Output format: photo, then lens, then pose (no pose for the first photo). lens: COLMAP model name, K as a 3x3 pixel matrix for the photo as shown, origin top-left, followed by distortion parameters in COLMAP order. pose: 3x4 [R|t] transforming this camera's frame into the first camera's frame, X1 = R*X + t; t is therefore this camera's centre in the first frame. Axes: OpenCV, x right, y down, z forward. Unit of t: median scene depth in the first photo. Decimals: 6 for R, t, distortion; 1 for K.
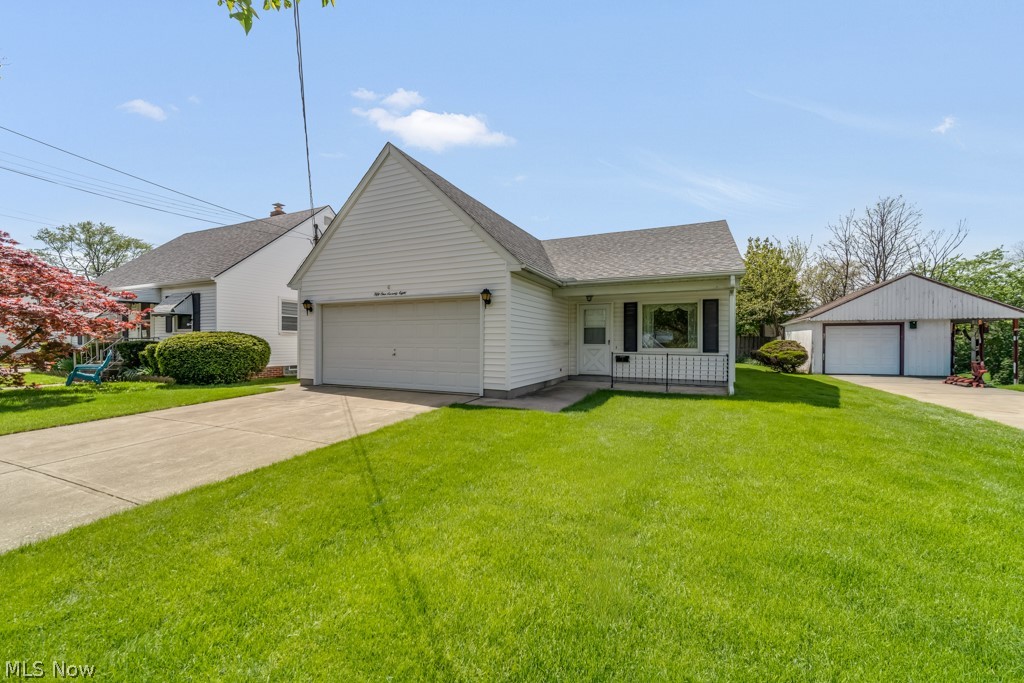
lens RADIAL K [[412.7, 0, 508.7], [0, 412.7, 342.4], [0, 0, 1]] dist [0.001555, 0.000356]
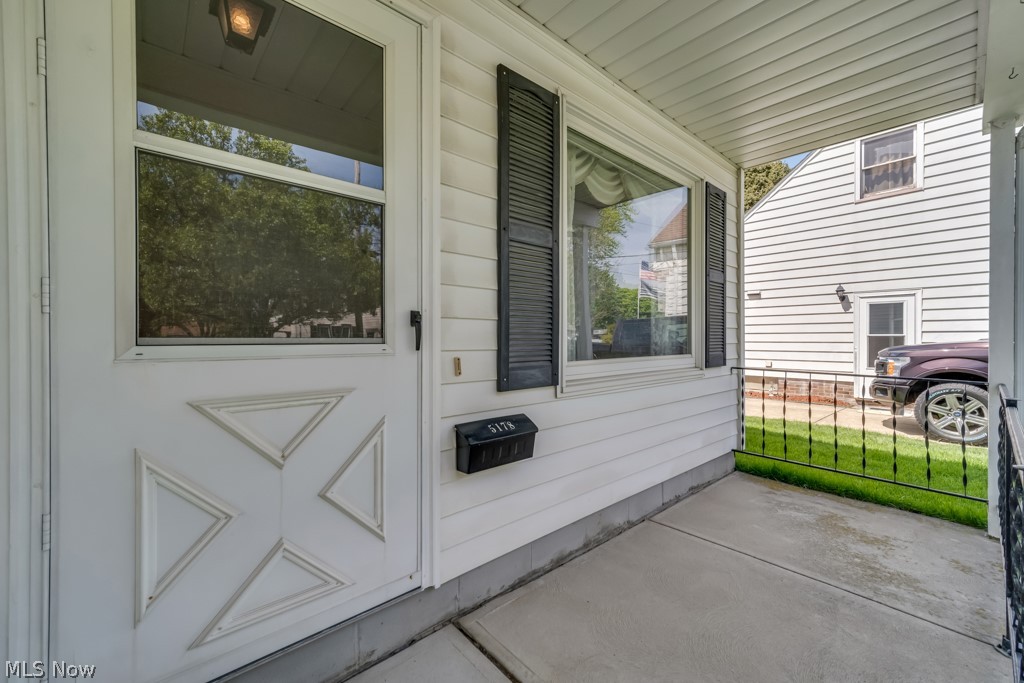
lens RADIAL K [[412.7, 0, 508.7], [0, 412.7, 342.4], [0, 0, 1]] dist [0.001555, 0.000356]
pose [[0.394643, -0.014977, 0.918712, 0.146235], [0.002534, 0.999881, 0.015212, 0.002098], [-0.918831, -0.003675, 0.394634, 0.963558]]
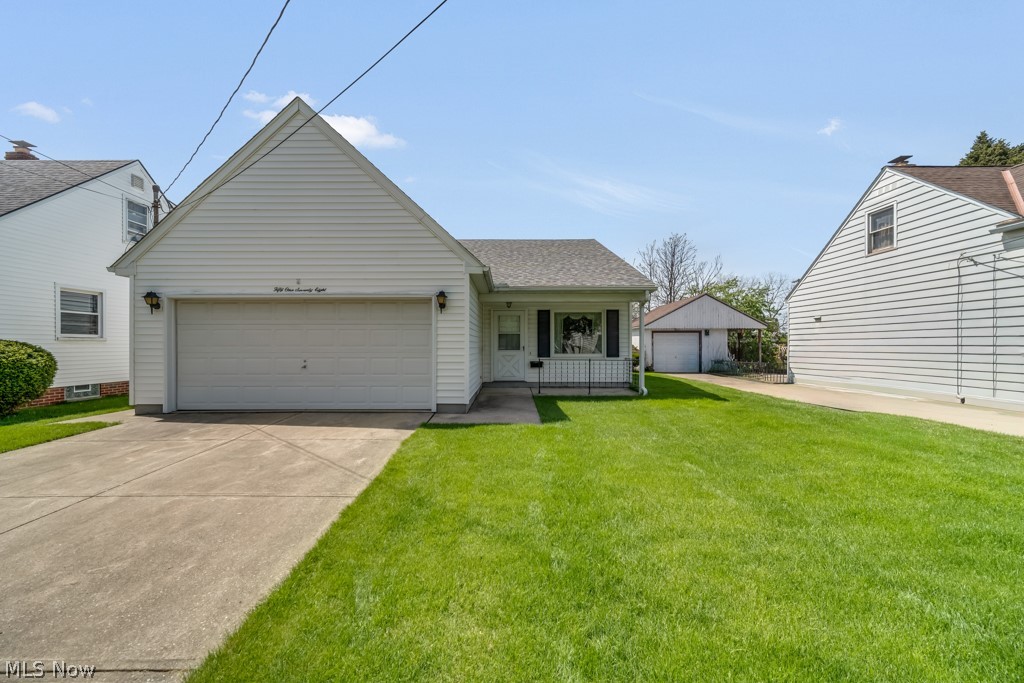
lens RADIAL K [[412.7, 0, 508.7], [0, 412.7, 342.4], [0, 0, 1]] dist [0.001555, 0.000356]
pose [[0.901903, -0.002513, 0.431930, -0.238231], [0.004839, 0.999979, -0.004288, -0.011188], [-0.431911, 0.005958, 0.901897, 0.103513]]
